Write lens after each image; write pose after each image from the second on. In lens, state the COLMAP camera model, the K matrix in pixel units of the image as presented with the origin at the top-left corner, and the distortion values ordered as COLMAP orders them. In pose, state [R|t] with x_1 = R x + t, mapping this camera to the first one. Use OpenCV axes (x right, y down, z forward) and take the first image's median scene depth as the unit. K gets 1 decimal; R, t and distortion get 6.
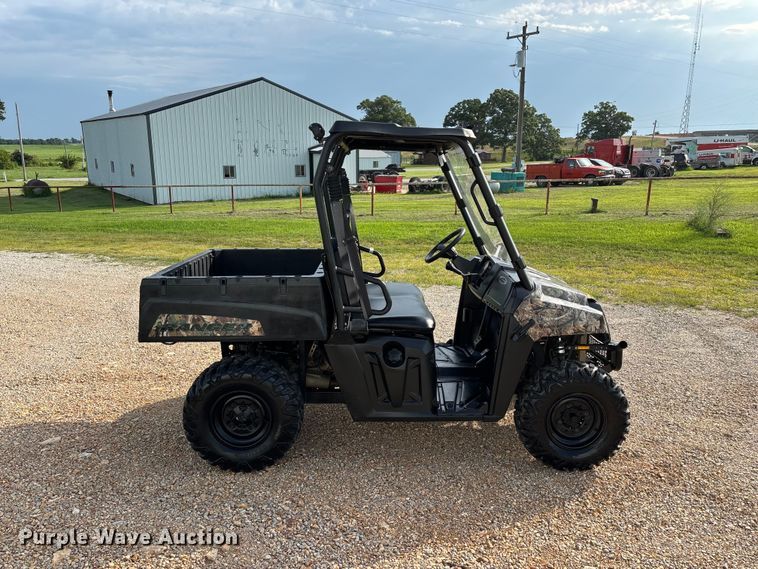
lens RADIAL K [[572.9, 0, 383.5], [0, 572.9, 293.4], [0, 0, 1]] dist [0.048542, -0.053648]
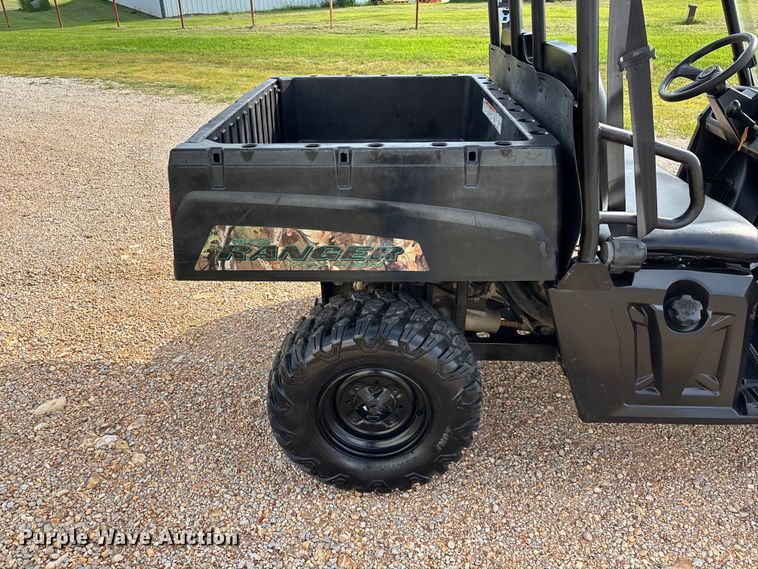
lens RADIAL K [[572.9, 0, 375.7], [0, 572.9, 285.6], [0, 0, 1]] dist [0.048542, -0.053648]
pose [[0.998735, 0.015610, -0.047795, -0.057709], [-0.001880, 0.961511, 0.274760, -0.012059], [0.050244, -0.274322, 0.960324, 0.133315]]
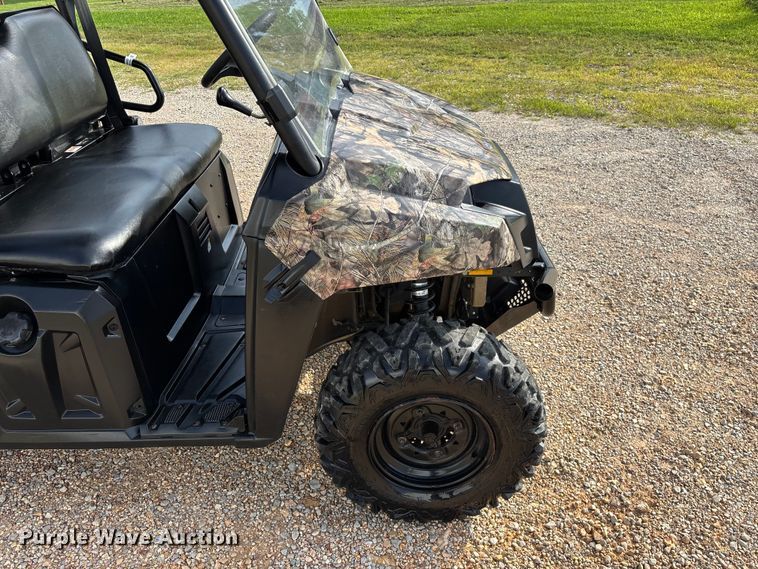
lens RADIAL K [[572.9, 0, 381.7], [0, 572.9, 285.5], [0, 0, 1]] dist [0.048542, -0.053648]
pose [[0.999221, -0.003274, -0.039322, 0.082693], [0.015555, 0.948529, 0.316308, -0.015288], [0.036263, -0.316674, 0.947841, 0.154751]]
